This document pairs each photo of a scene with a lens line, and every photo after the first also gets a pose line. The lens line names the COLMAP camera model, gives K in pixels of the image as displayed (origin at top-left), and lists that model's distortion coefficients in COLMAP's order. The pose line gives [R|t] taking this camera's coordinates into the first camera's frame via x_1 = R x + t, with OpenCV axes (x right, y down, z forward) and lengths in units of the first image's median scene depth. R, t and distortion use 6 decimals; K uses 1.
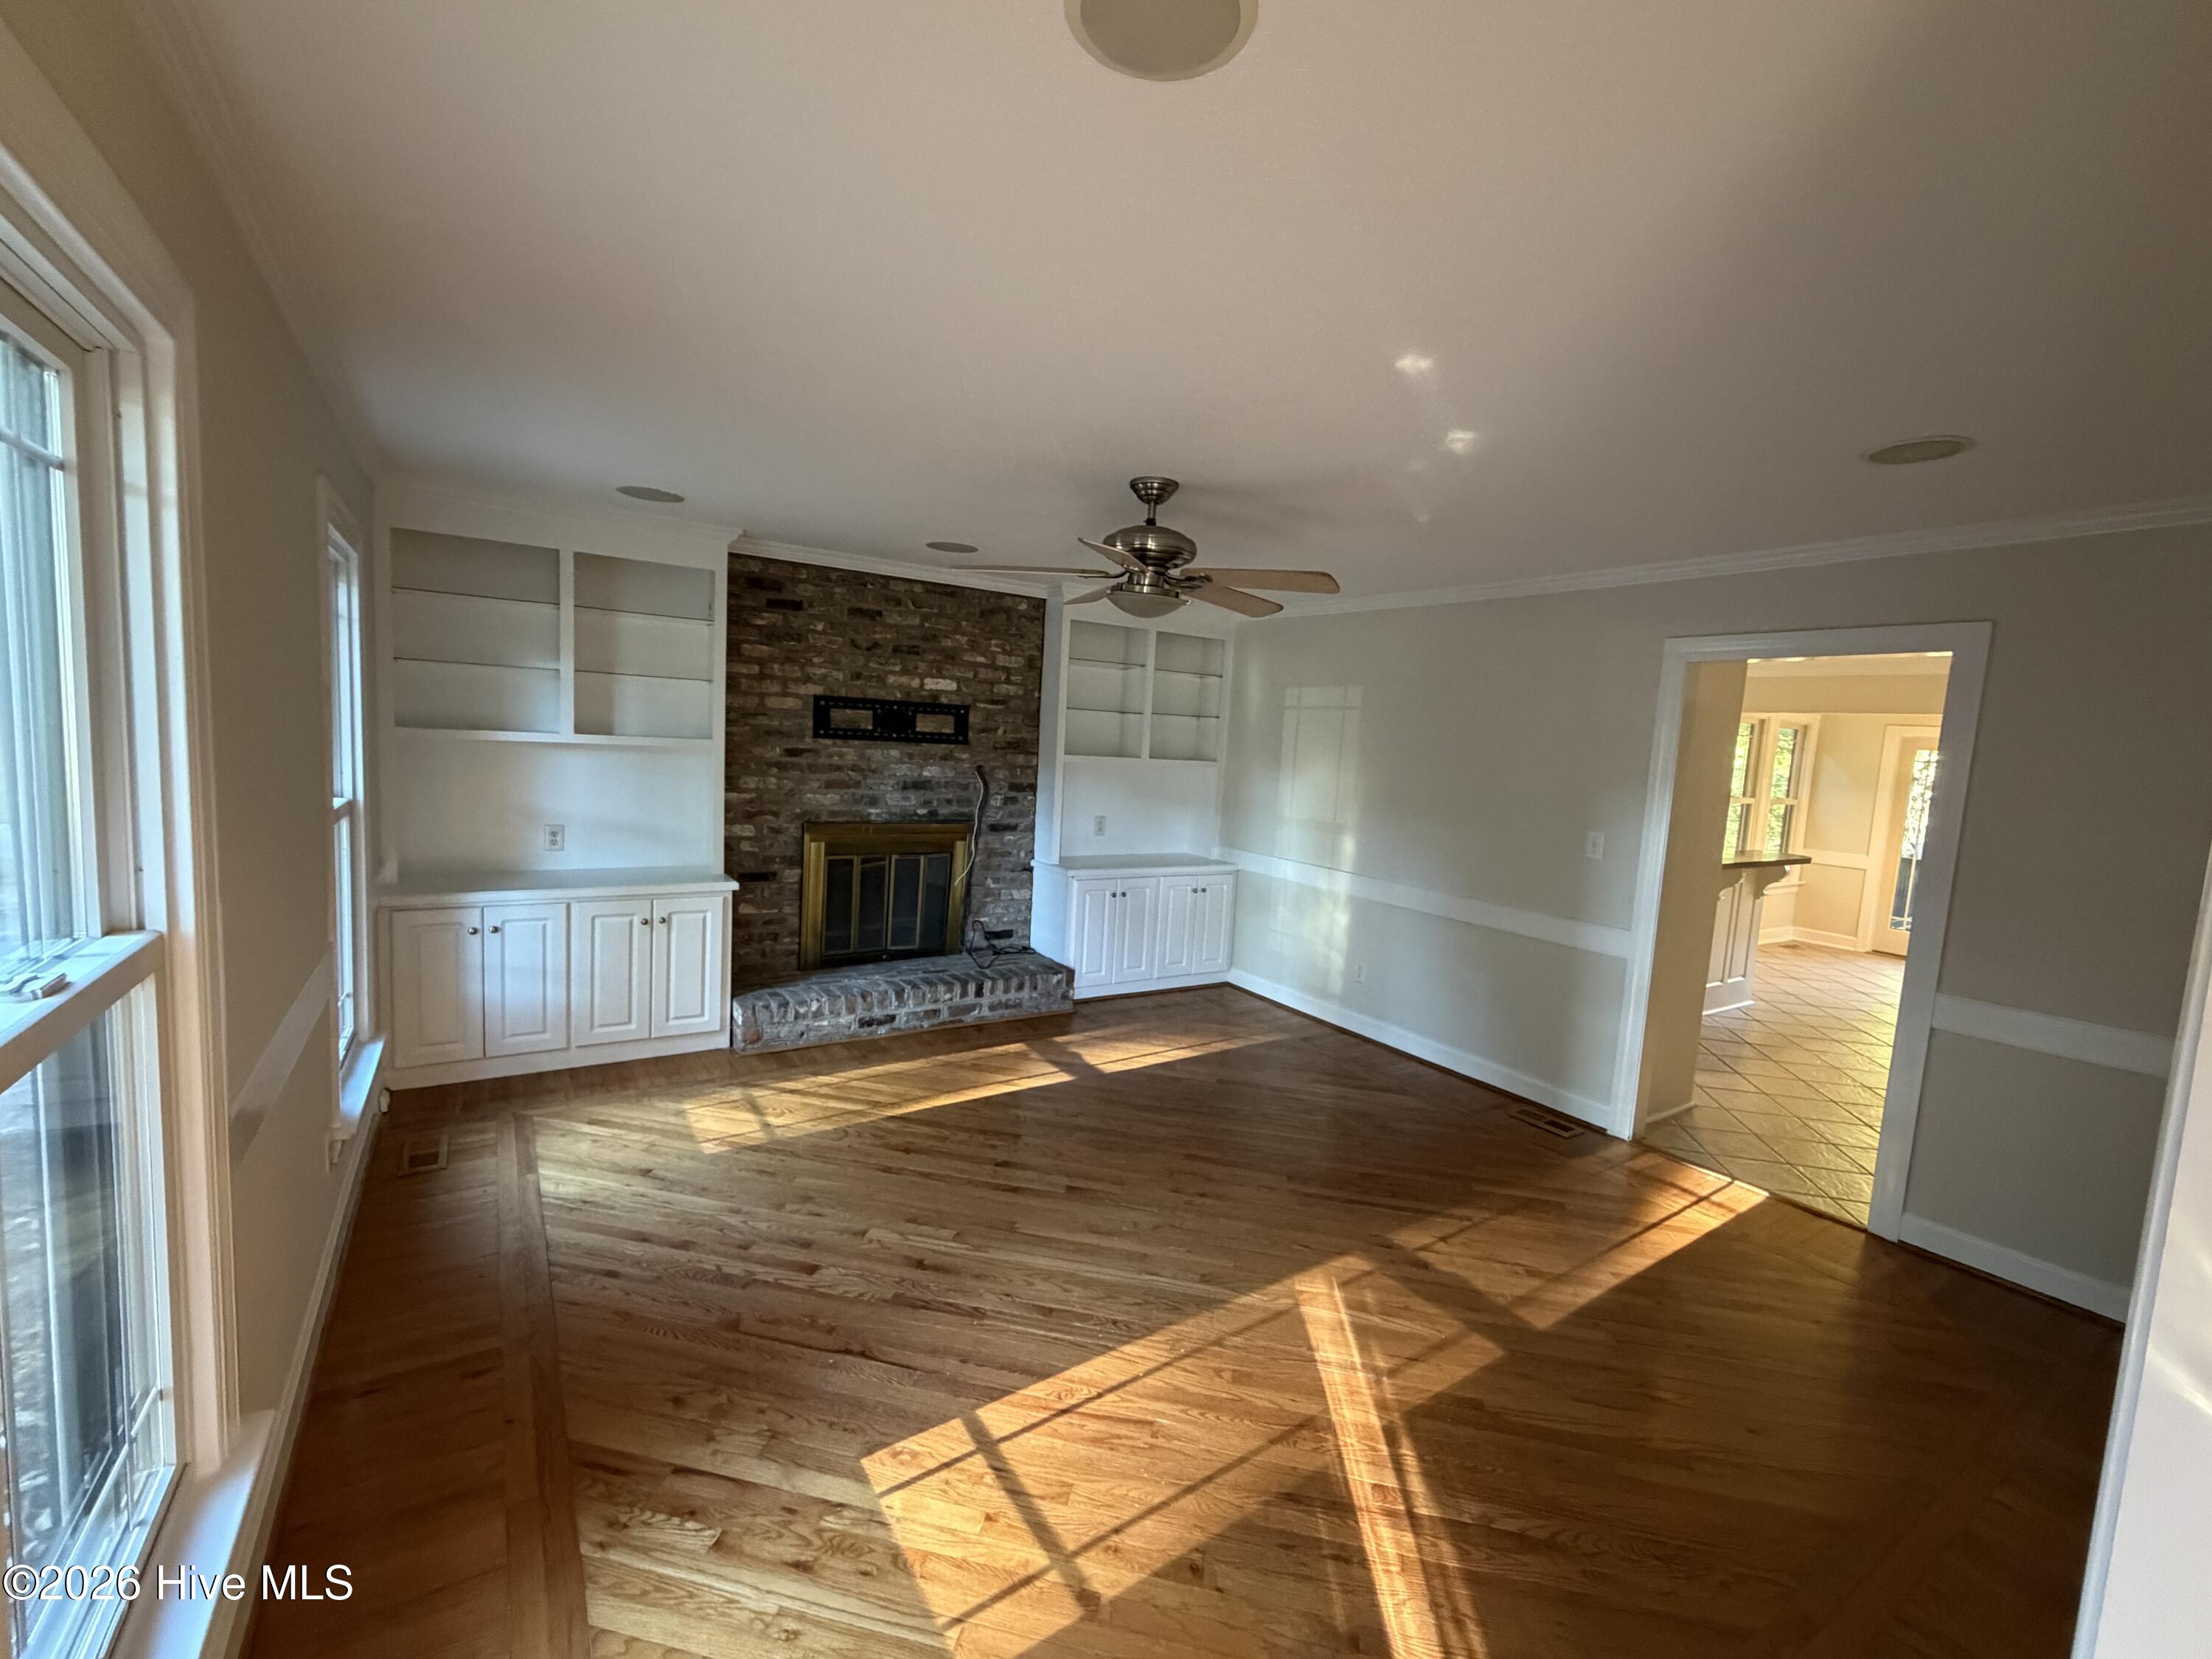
lens RADIAL K [[904.8, 0, 1119.3], [0, 904.8, 827.5], [0, 0, 1]] dist [-0.000651, 0.000000]
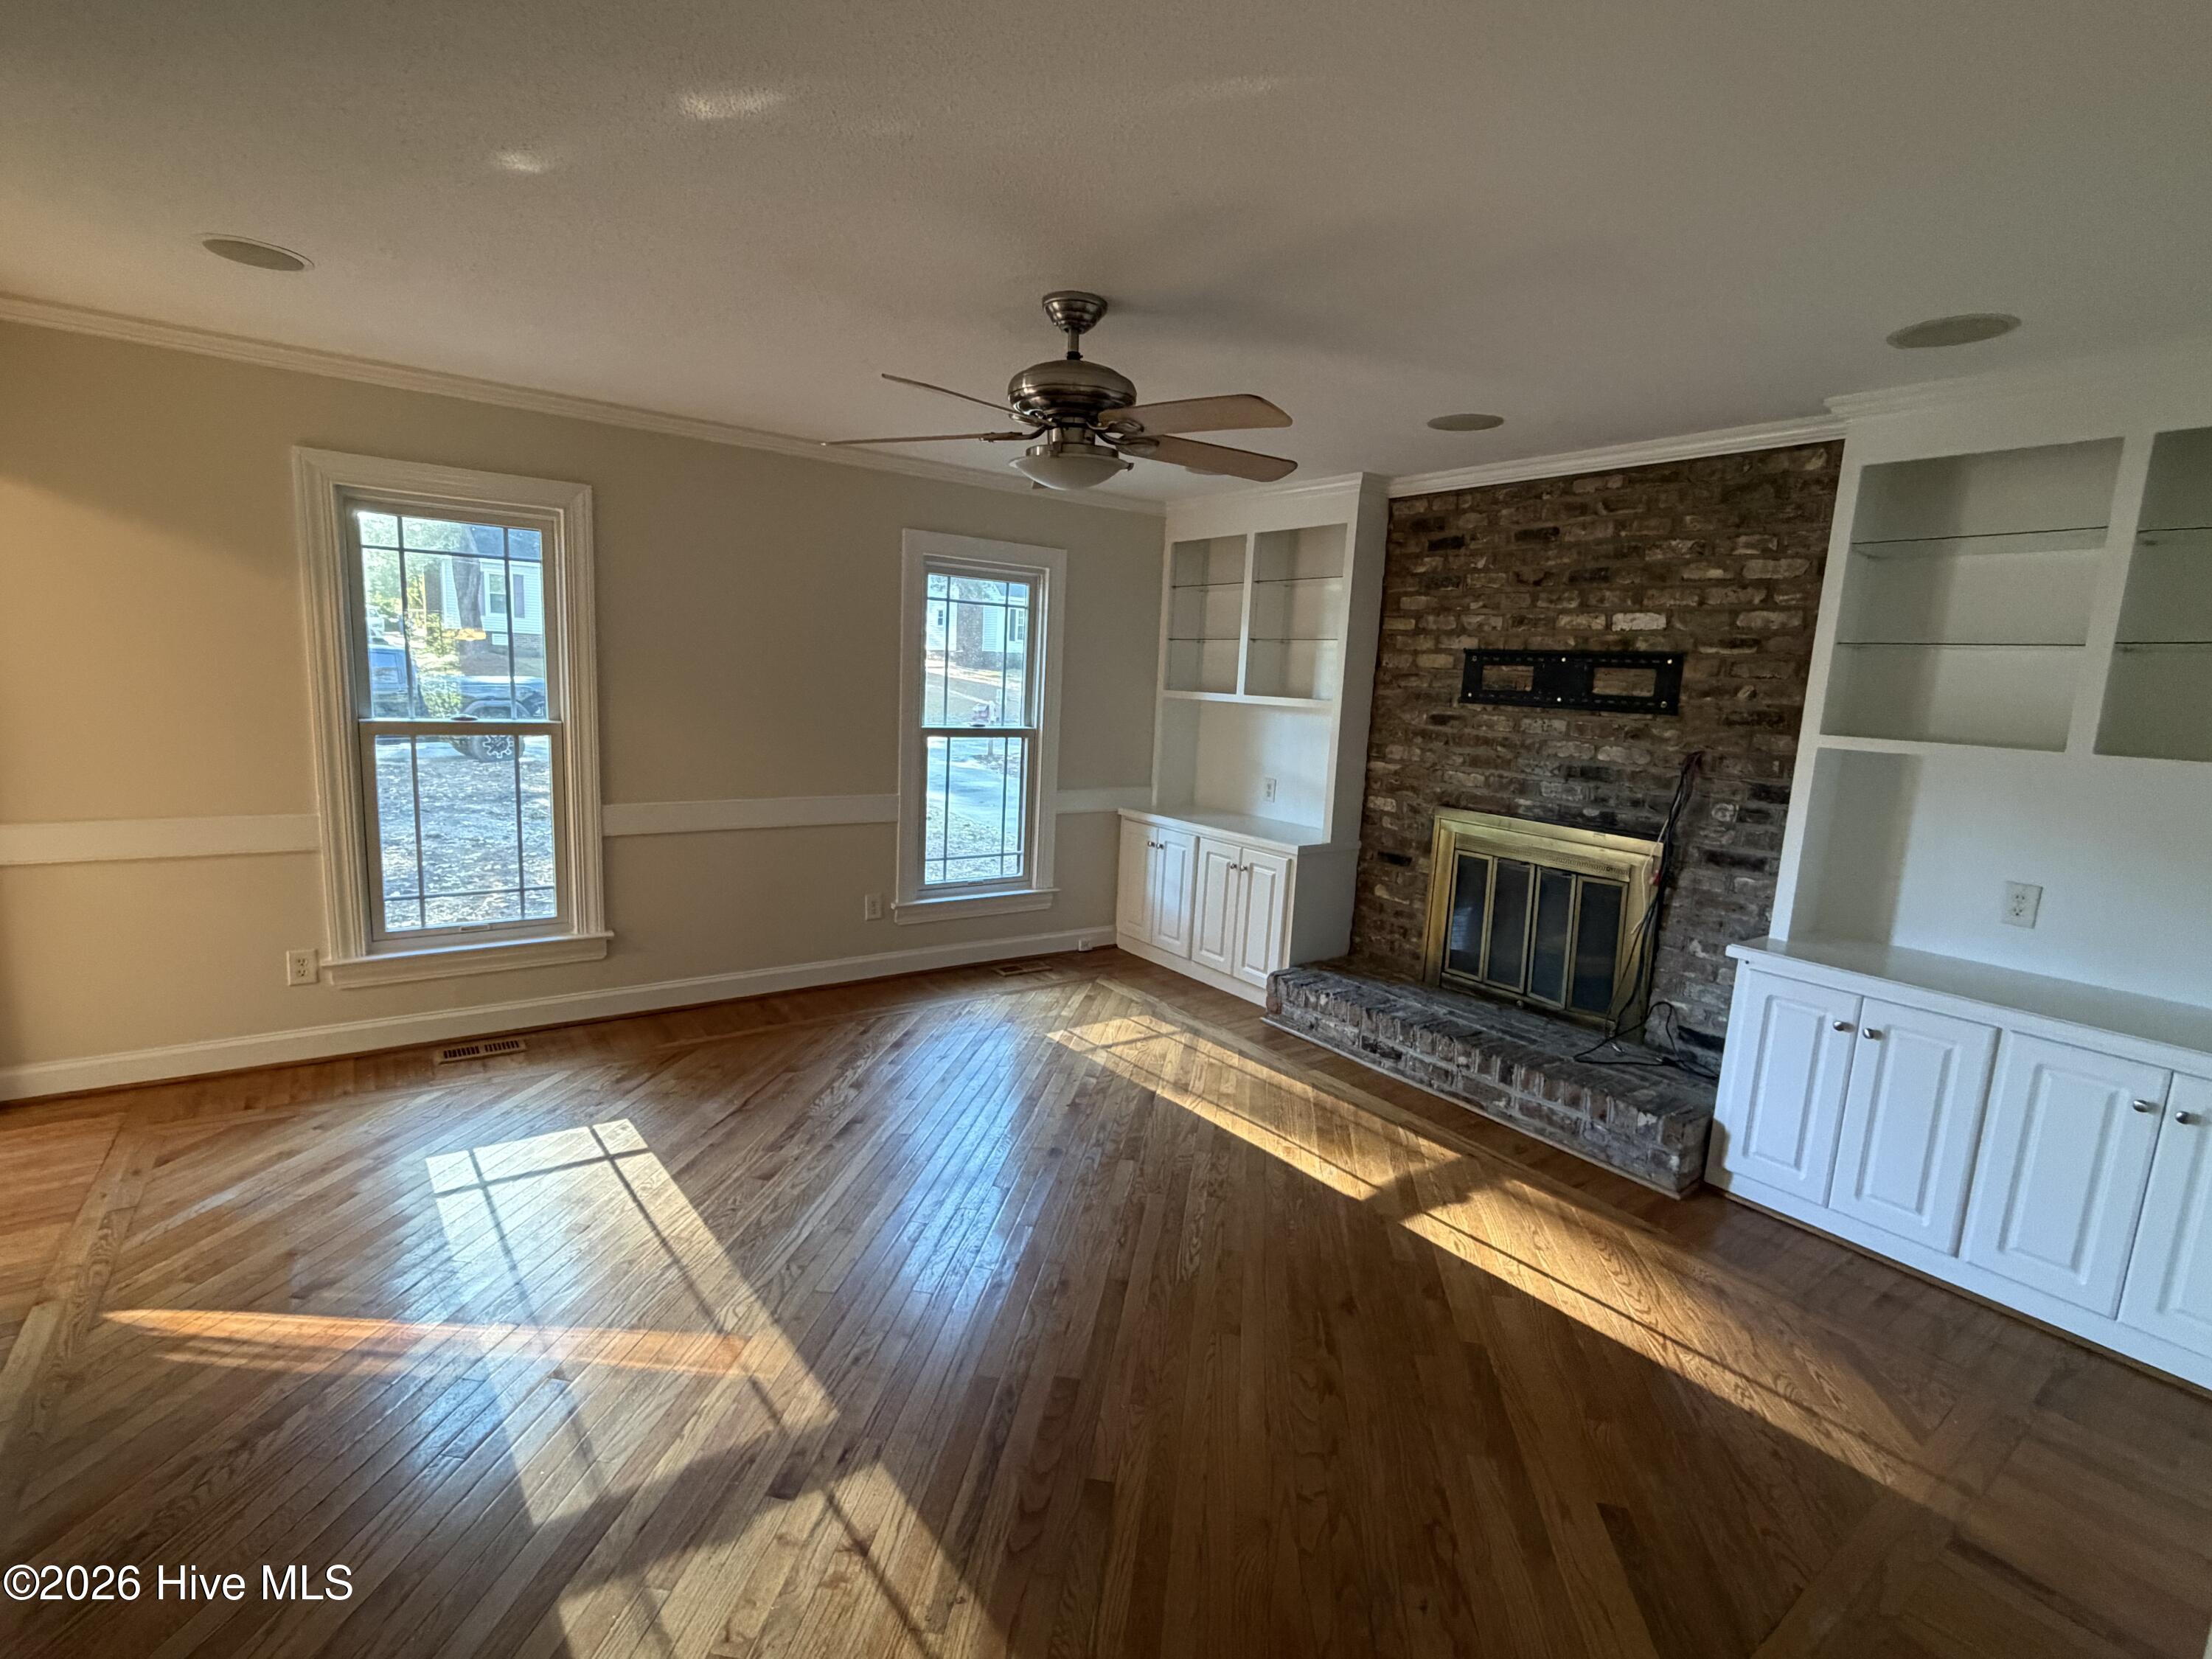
lens RADIAL K [[1020.3, 0, 1110.2], [0, 1020.3, 827.6], [0, 0, 1]] dist [0.005707, 0.000230]
pose [[0.061749, 0.097865, -0.993282, 0.562198], [-0.146596, 0.985278, 0.087963, -0.022520], [0.987267, 0.140180, 0.075187, 0.632348]]
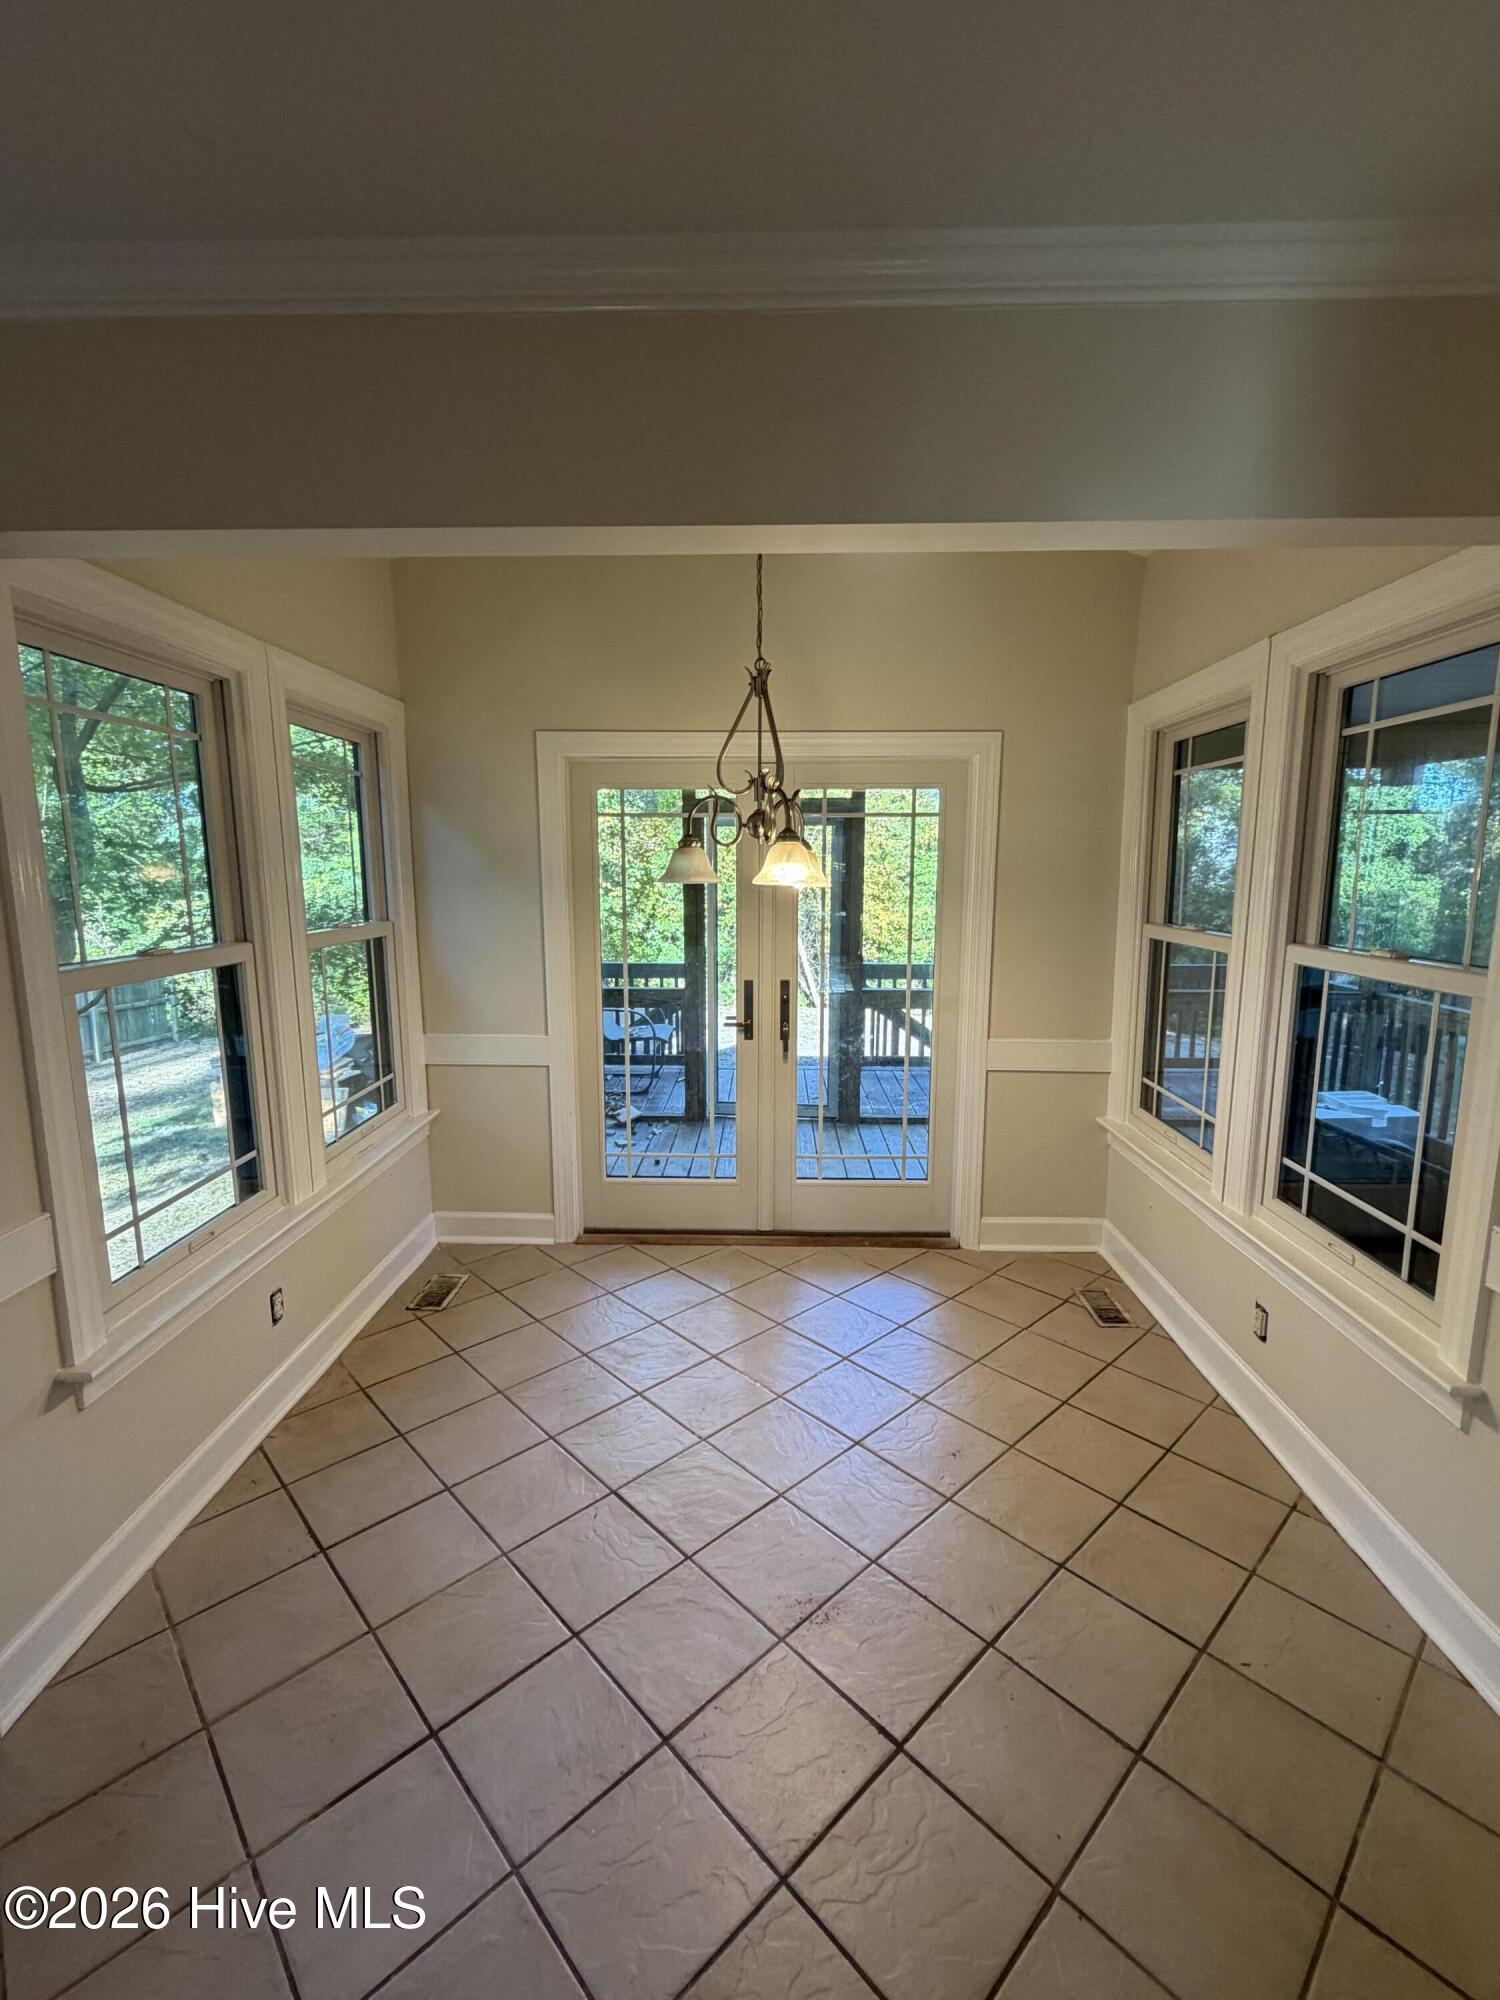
lens RADIAL K [[869.1, 0, 748.6], [0, 869.1, 996.8], [0, 0, 1]] dist [0.001287, 0.000053]
pose [[0.584242, -0.188381, 0.789414, 0.214248], [0.122654, 0.982011, 0.143565, -0.013914], [-0.802258, 0.012948, 0.596838, 0.257877]]
